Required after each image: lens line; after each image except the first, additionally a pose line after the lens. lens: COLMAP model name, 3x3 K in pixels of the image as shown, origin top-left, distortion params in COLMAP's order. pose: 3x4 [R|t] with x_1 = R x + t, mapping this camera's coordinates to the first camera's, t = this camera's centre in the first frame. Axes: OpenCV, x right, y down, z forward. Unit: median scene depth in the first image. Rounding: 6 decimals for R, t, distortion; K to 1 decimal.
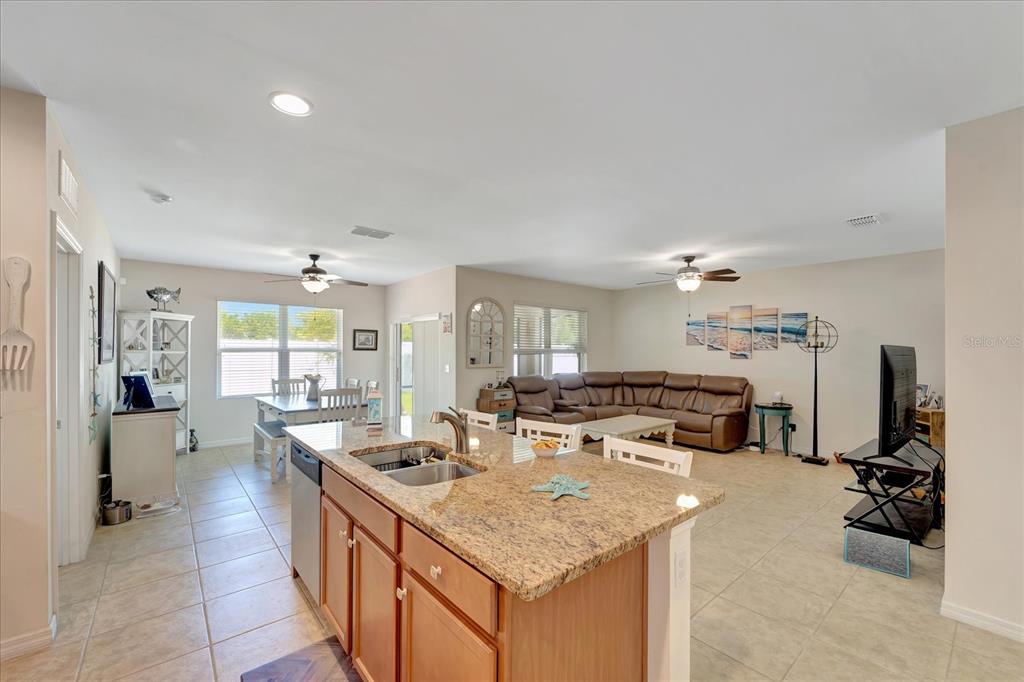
lens RADIAL K [[415.8, 0, 511.4], [0, 415.8, 345.1], [0, 0, 1]] dist [0.000900, 0.000121]
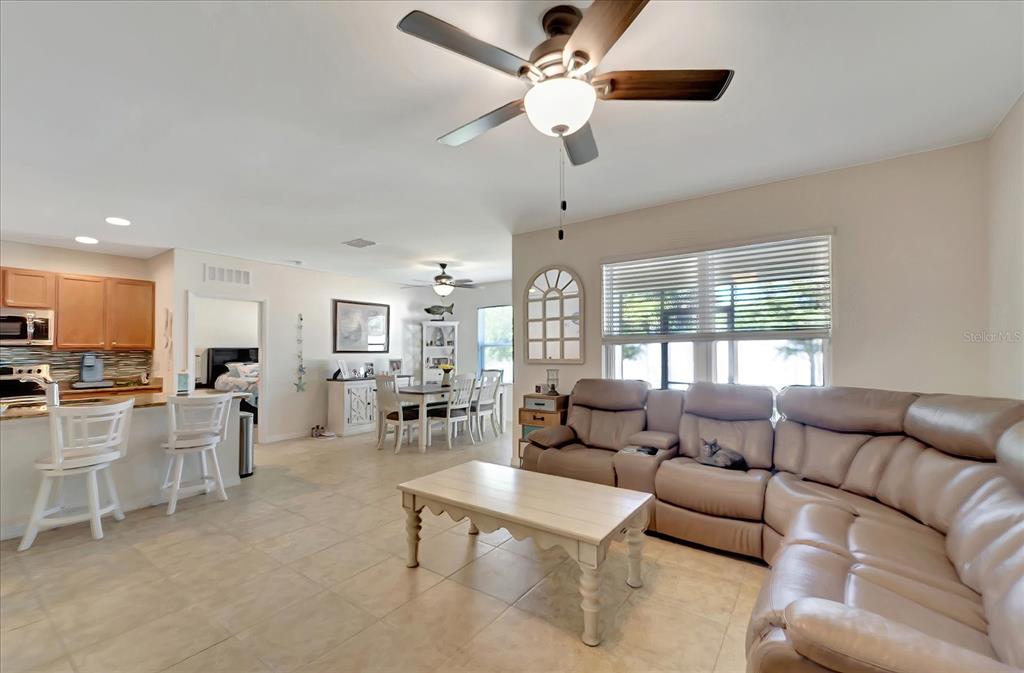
lens RADIAL K [[420.8, 0, 512.0], [0, 420.8, 336.5], [0, 0, 1]] dist [0.004033, 0.000219]
pose [[0.252194, -0.038754, -0.966900, 0.653001], [0.022924, 0.999157, -0.034068, 0.031936], [0.967405, -0.013573, 0.252870, 0.793837]]
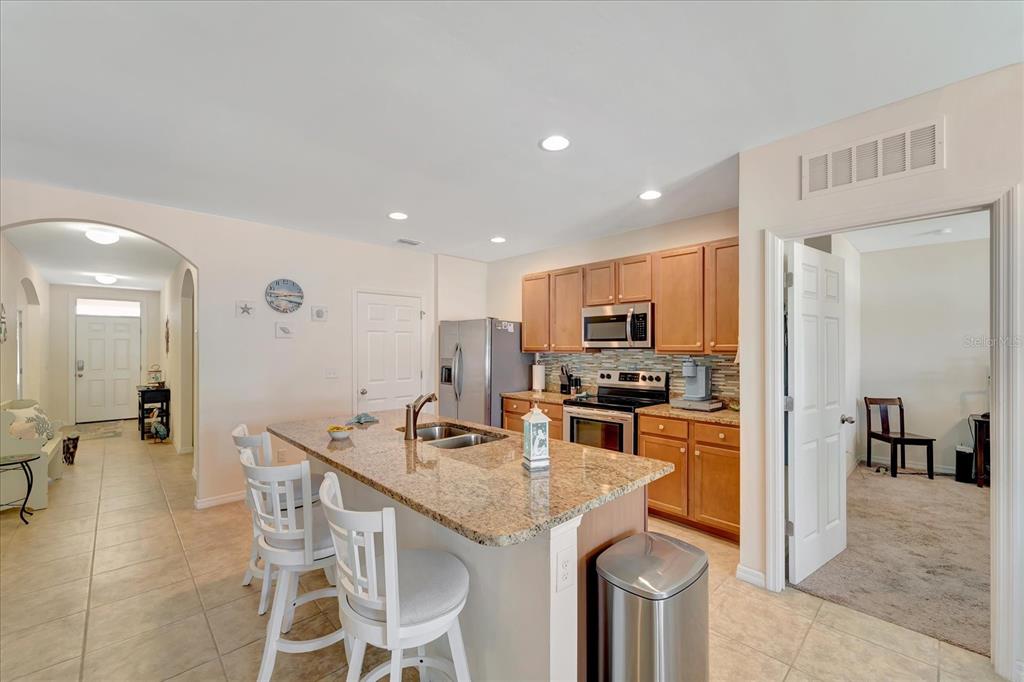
lens RADIAL K [[415.8, 0, 511.4], [0, 415.8, 345.1], [0, 0, 1]] dist [0.000900, 0.000121]
pose [[-0.998089, -0.001477, -0.061775, -0.110096], [-0.000437, 0.999858, -0.016836, 0.008108], [0.061791, -0.016777, -0.997948, 0.747145]]
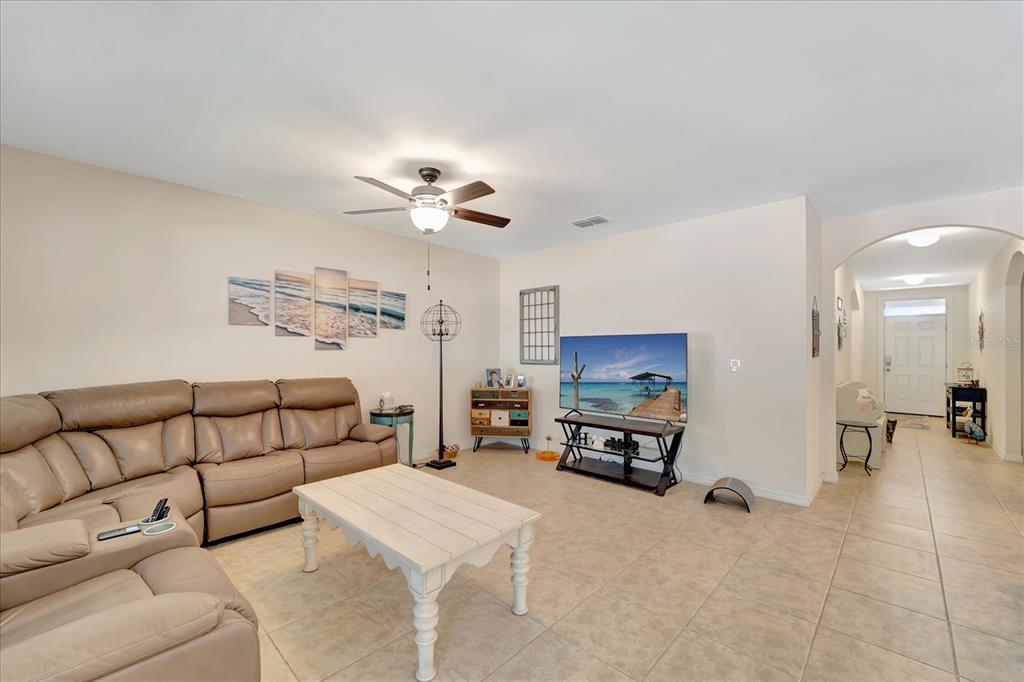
lens RADIAL K [[415.8, 0, 511.4], [0, 415.8, 345.1], [0, 0, 1]] dist [0.000900, 0.000121]
pose [[-0.120031, 0.006863, 0.992746, -0.141378], [-0.017131, 0.999813, -0.008983, 0.028448], [-0.992622, -0.018085, -0.119891, 0.853865]]
